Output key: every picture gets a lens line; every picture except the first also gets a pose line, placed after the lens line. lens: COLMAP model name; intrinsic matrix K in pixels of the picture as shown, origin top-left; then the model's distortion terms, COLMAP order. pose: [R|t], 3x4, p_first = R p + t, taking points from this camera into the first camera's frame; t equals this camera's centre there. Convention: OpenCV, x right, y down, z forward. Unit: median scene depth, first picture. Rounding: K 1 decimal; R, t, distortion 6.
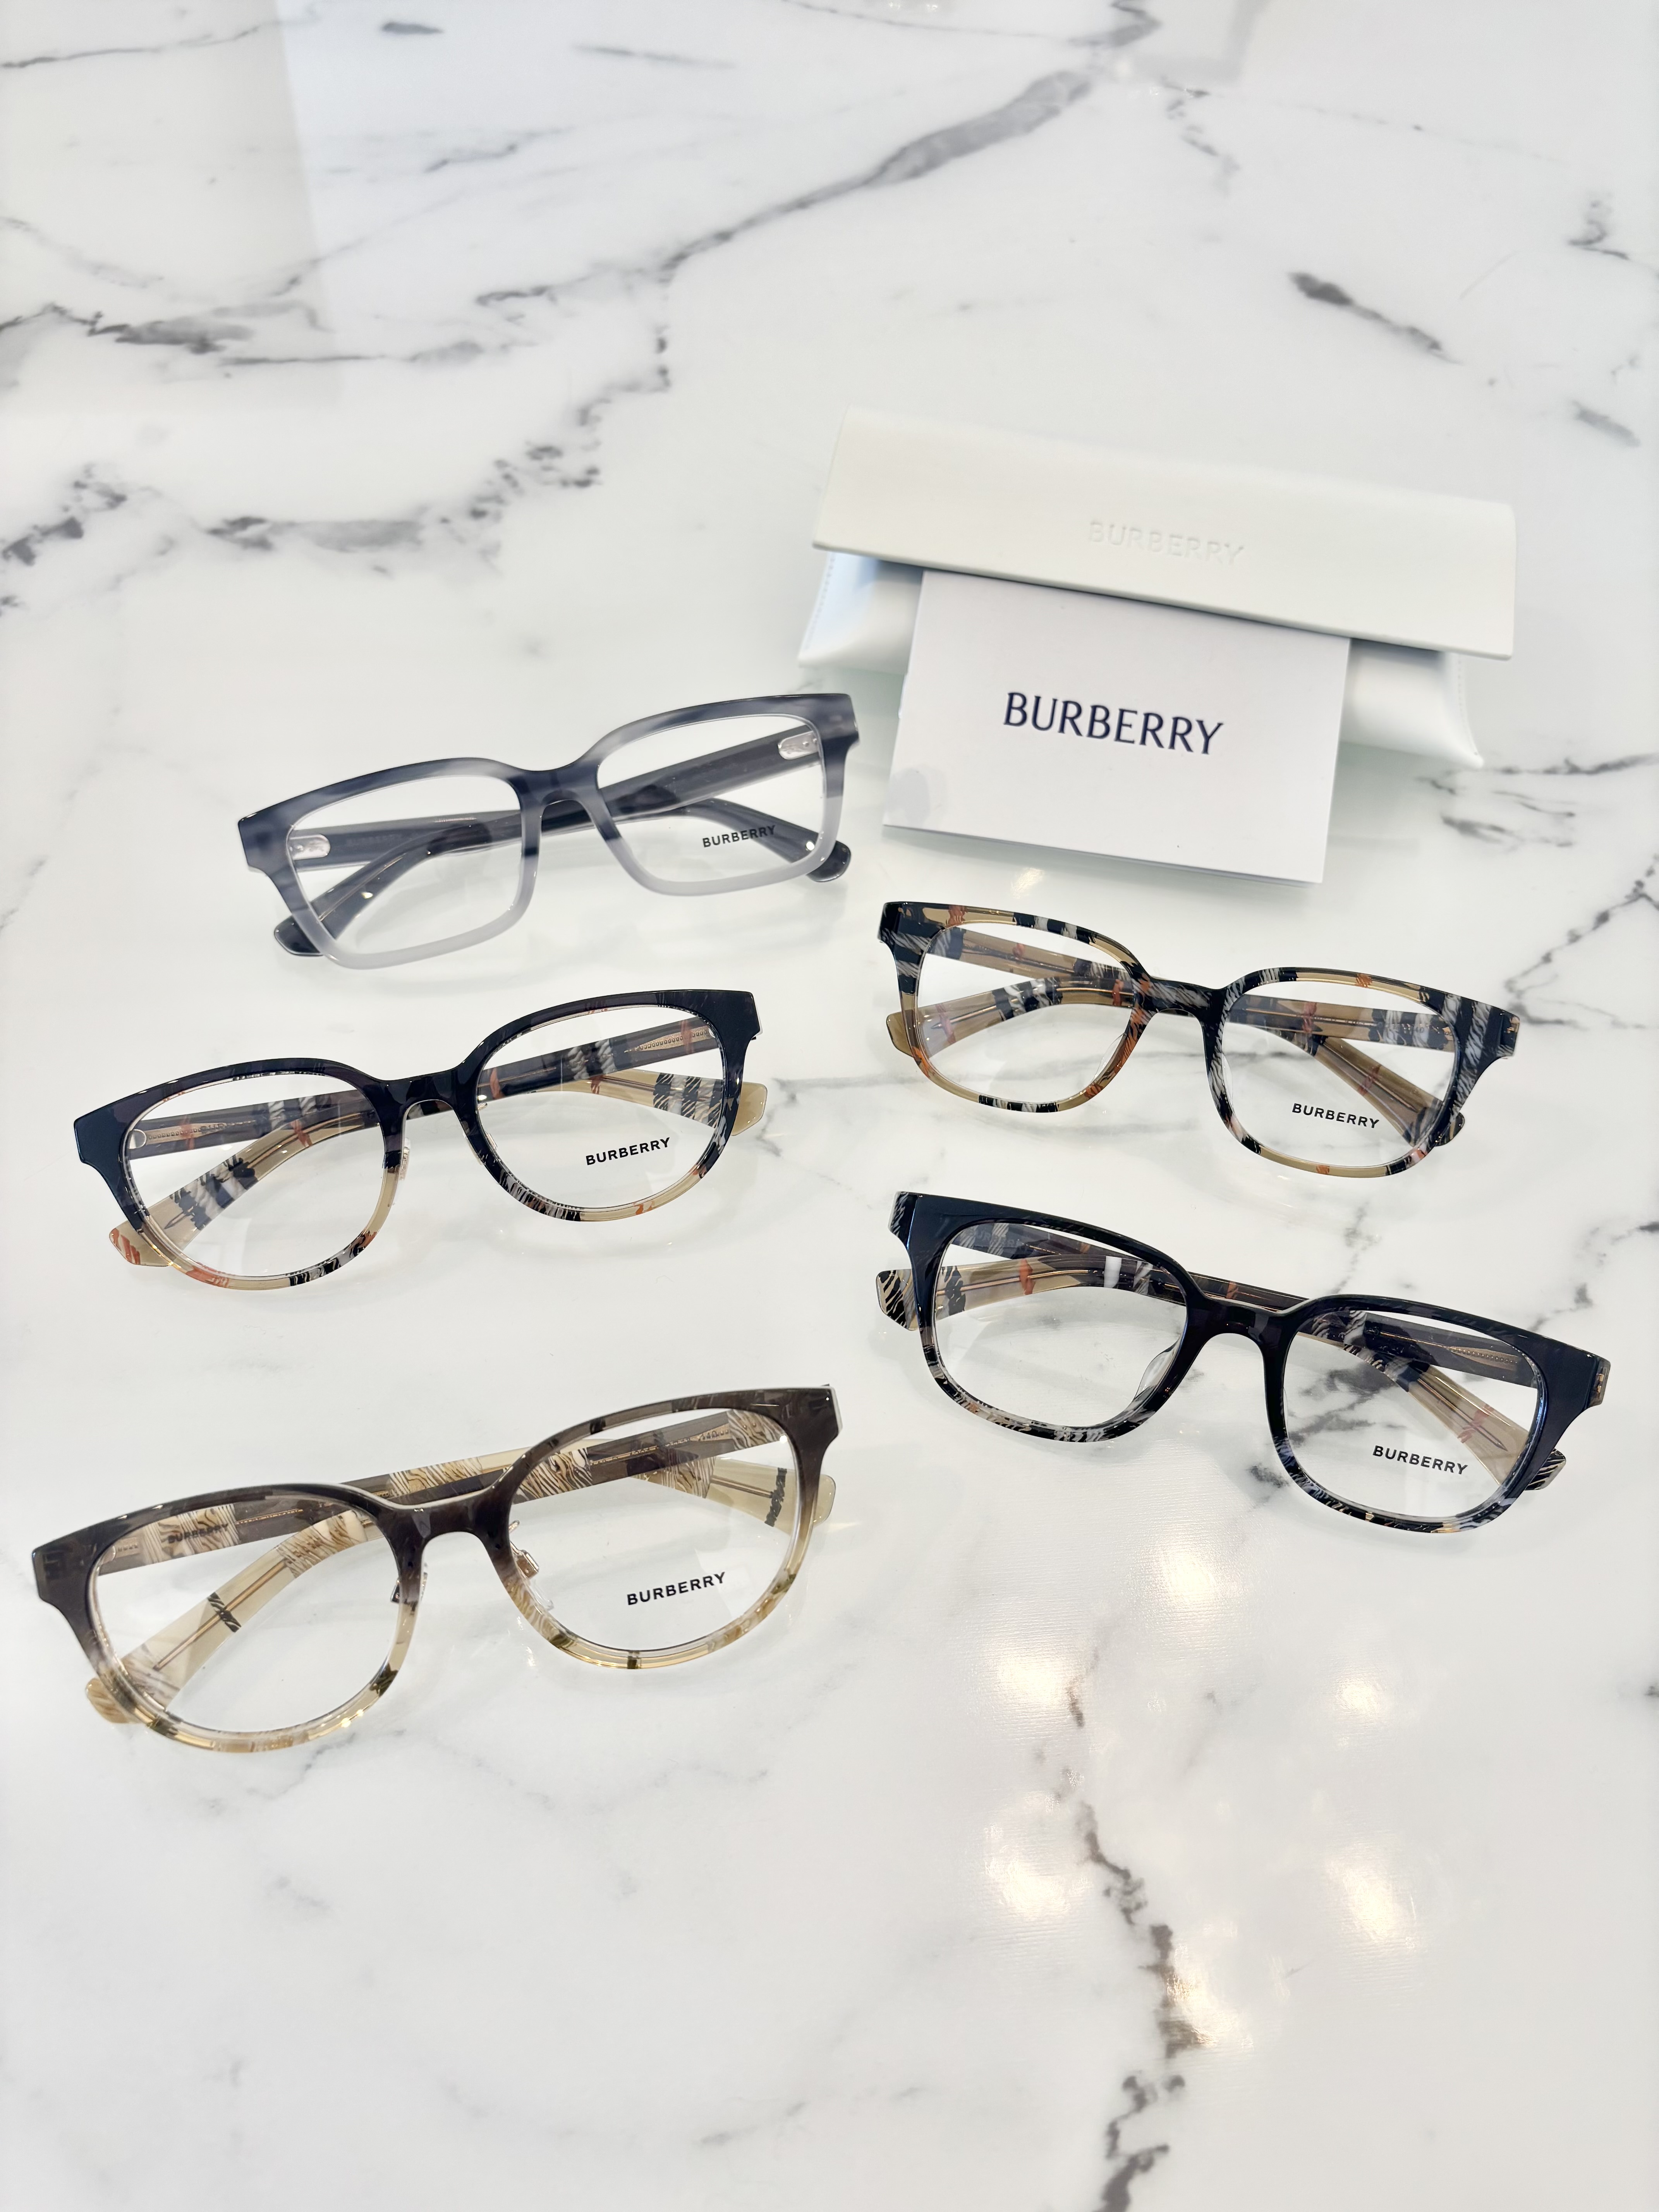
lens RADIAL K [[1757.4, 0, 839.5], [0, 1757.4, 1110.3], [0, 0, 1]] dist [0.026938, -0.051808]
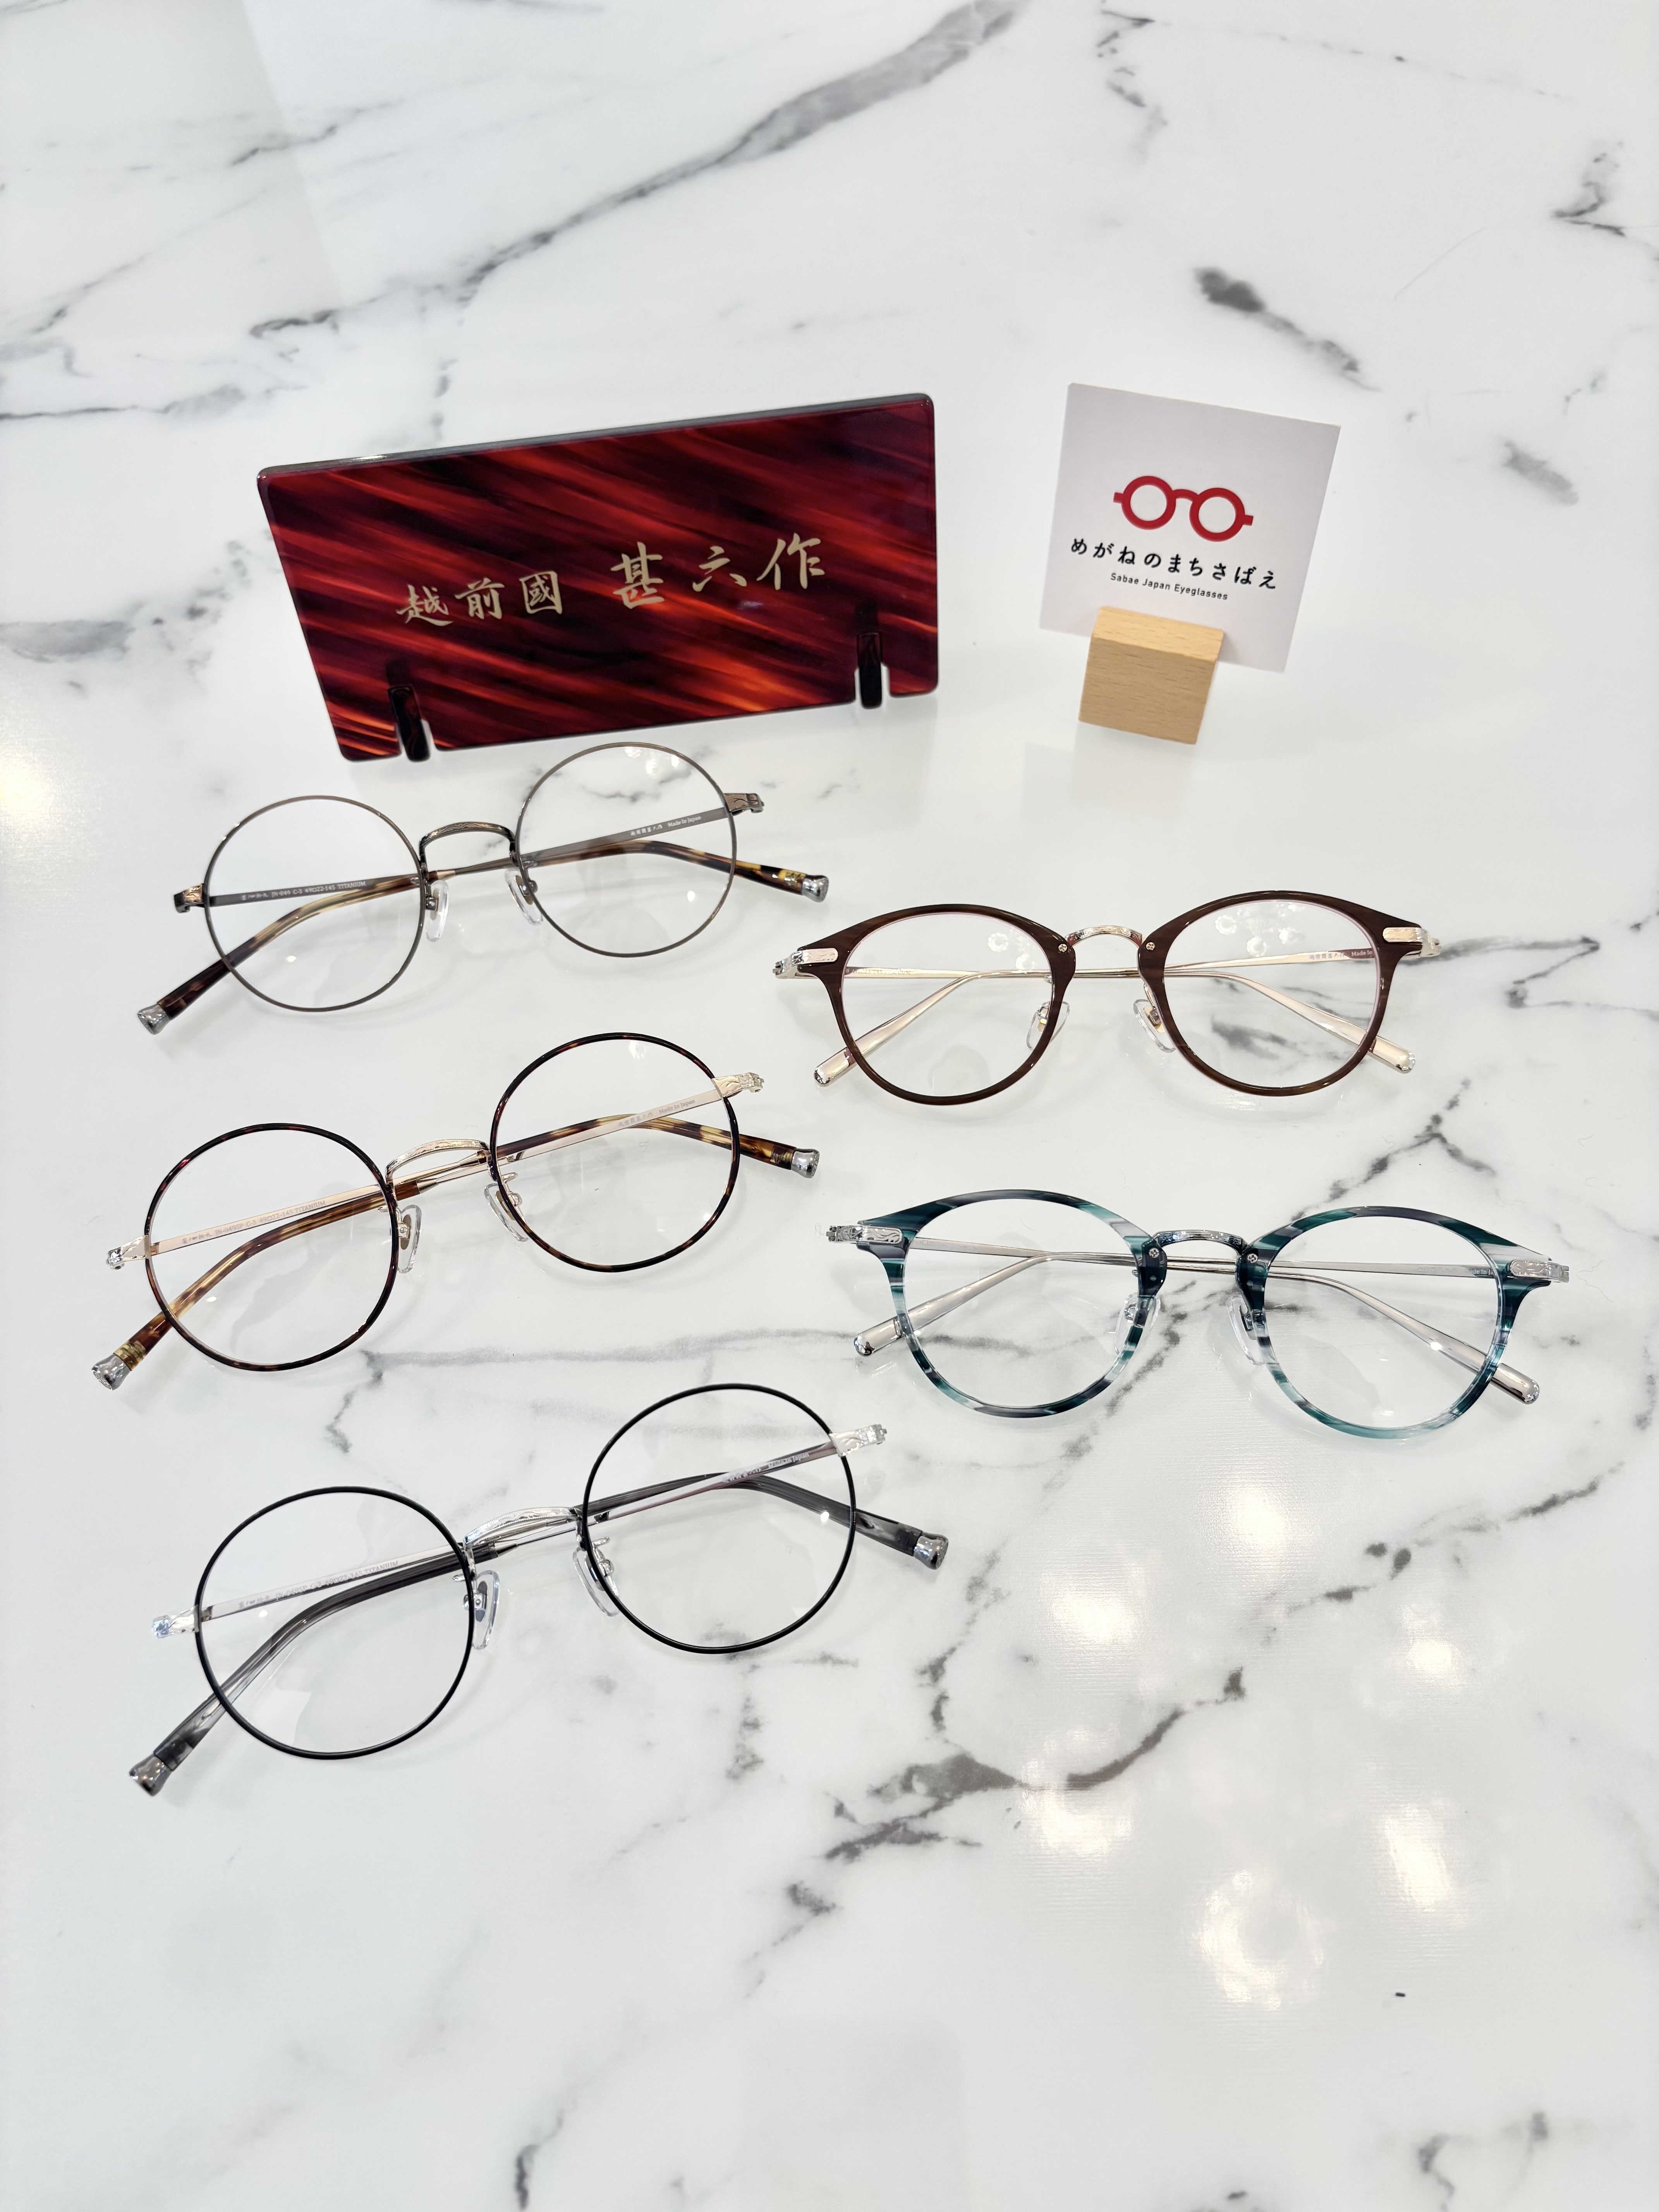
lens RADIAL K [[1757.4, 0, 827.7], [0, 1757.4, 1107.6], [0, 0, 1]] dist [0.026938, -0.051808]
pose [[0.992730, 0.037898, -0.114241, 0.219231], [-0.026124, 0.994354, 0.102851, -0.178085], [0.117494, -0.099119, 0.988115, 0.113640]]
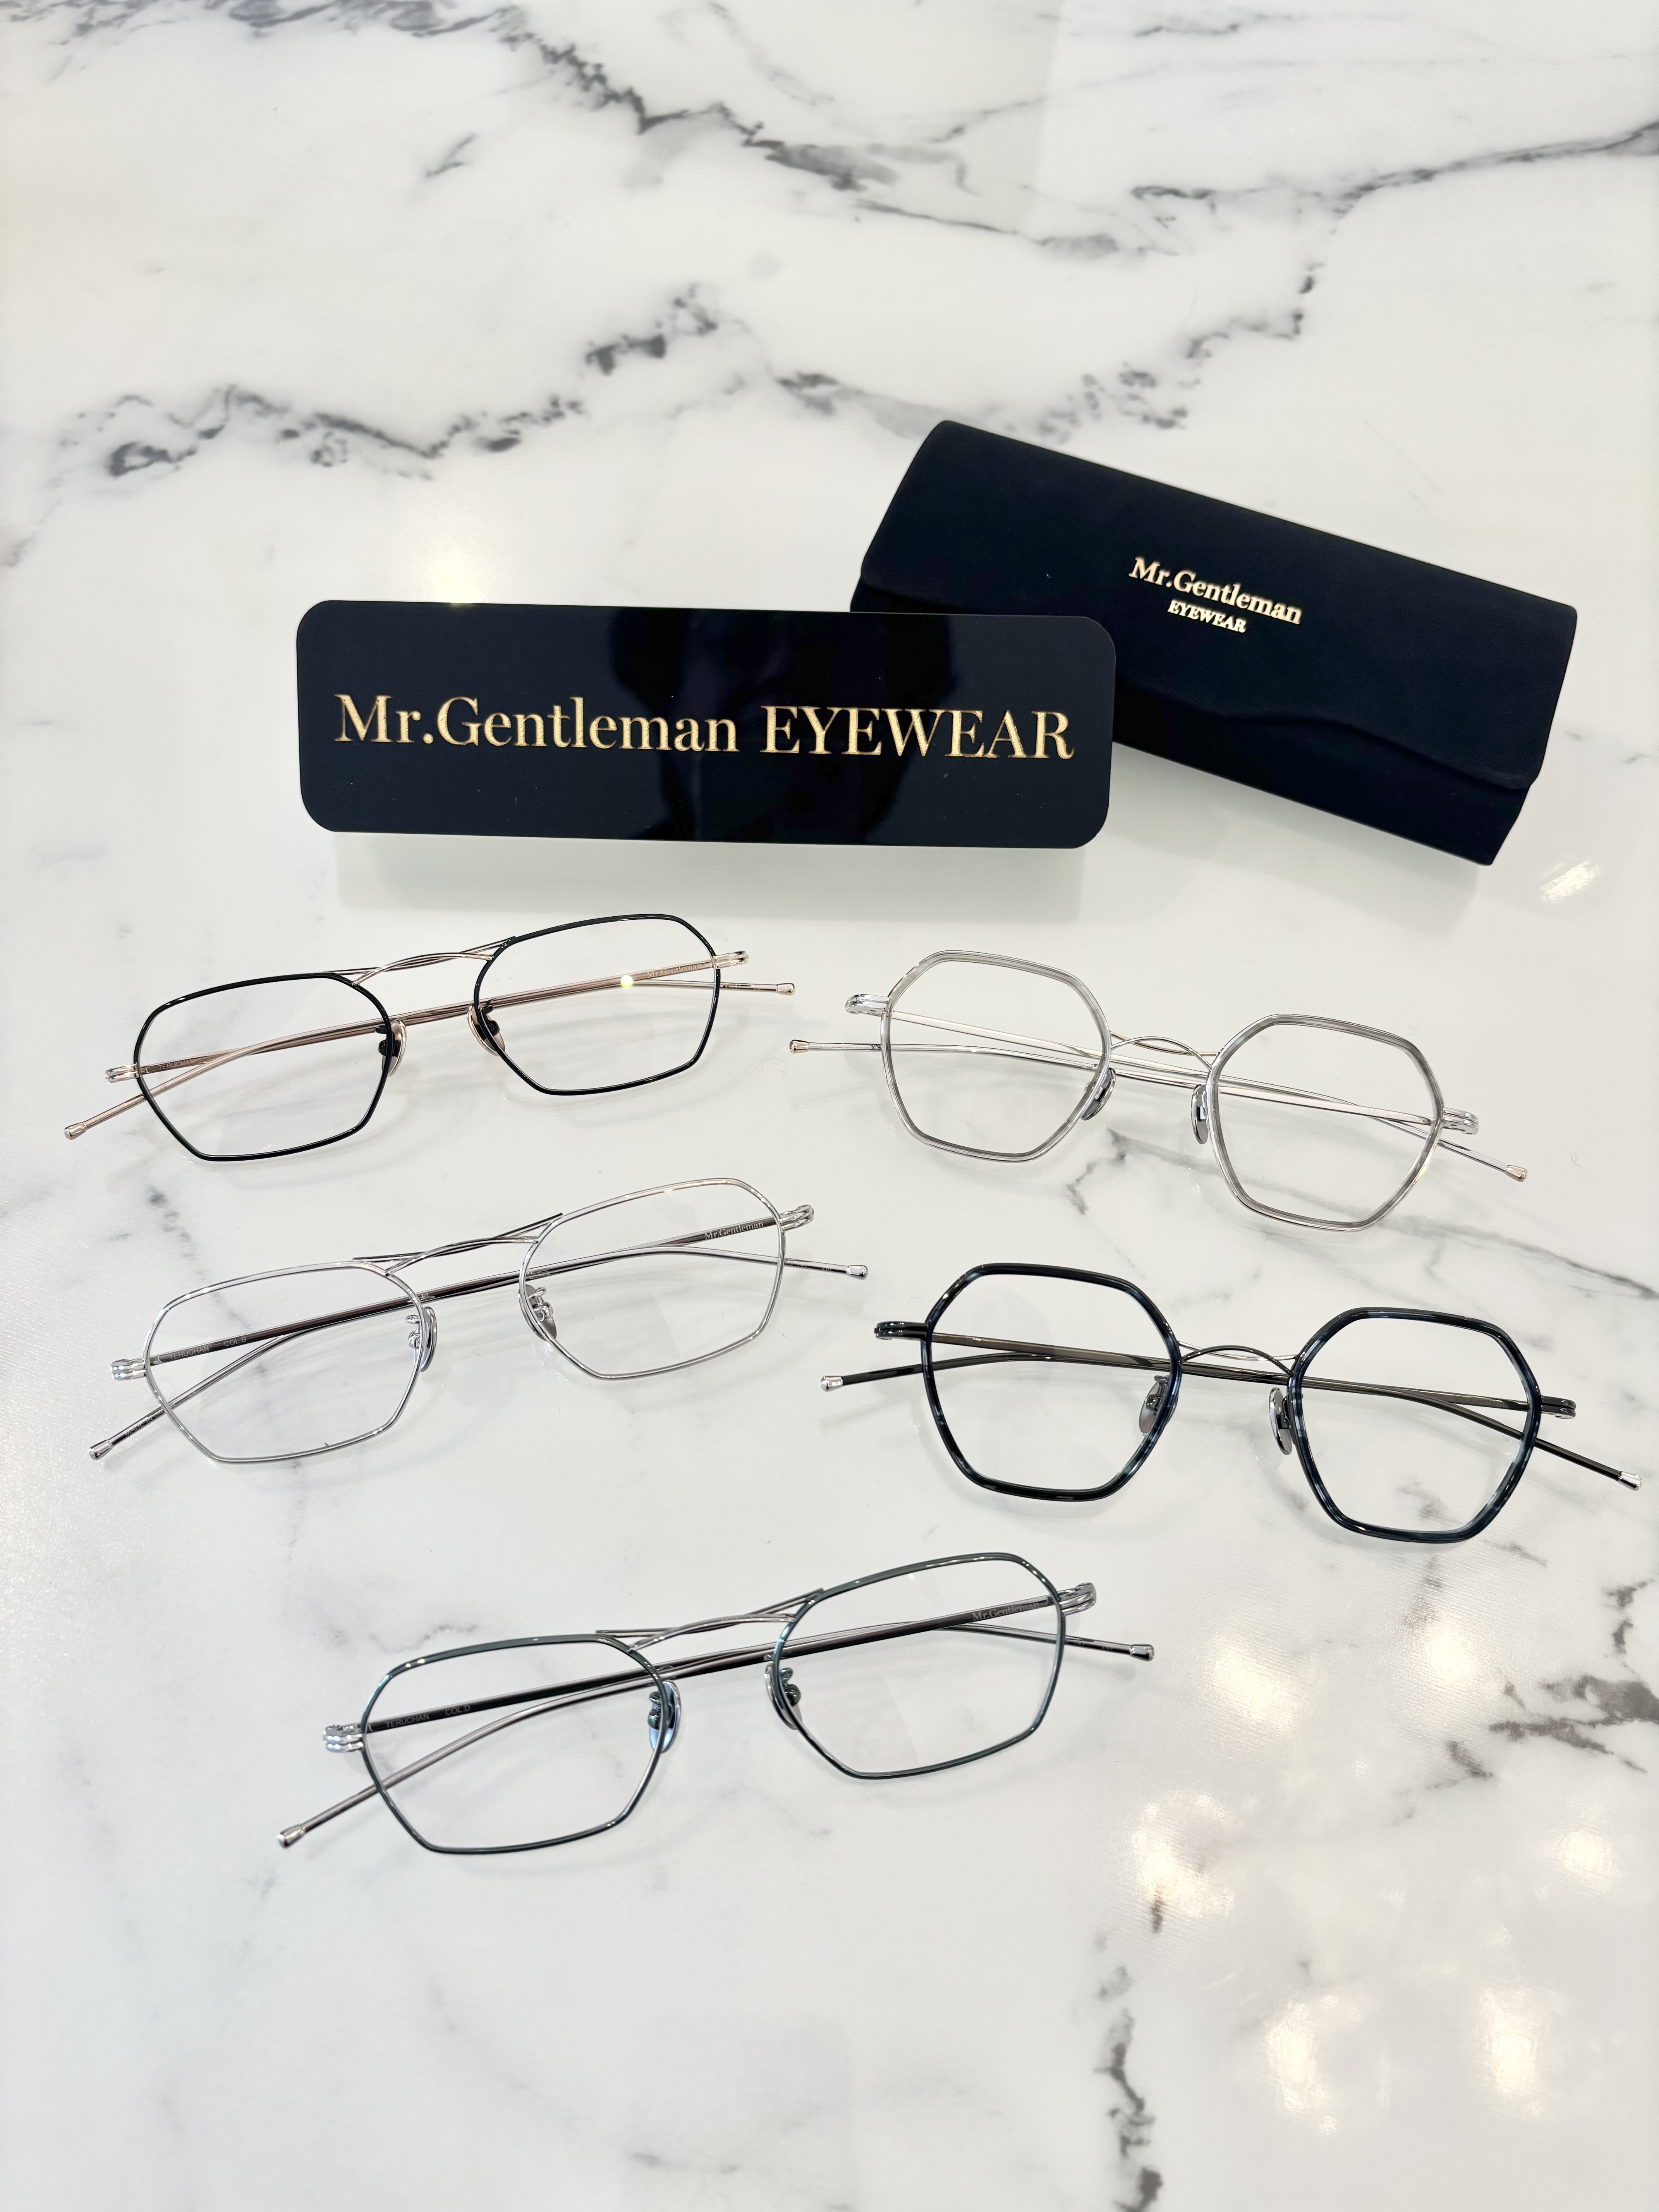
lens RADIAL K [[1757.4, 0, 796.0], [0, 1757.4, 1090.1], [0, 0, 1]] dist [0.026938, -0.051808]
pose [[0.908607, 0.340381, -0.242020, 0.022258], [-0.319207, 0.939649, 0.123149, -0.074337], [0.269332, -0.034639, 0.962424, 0.036695]]
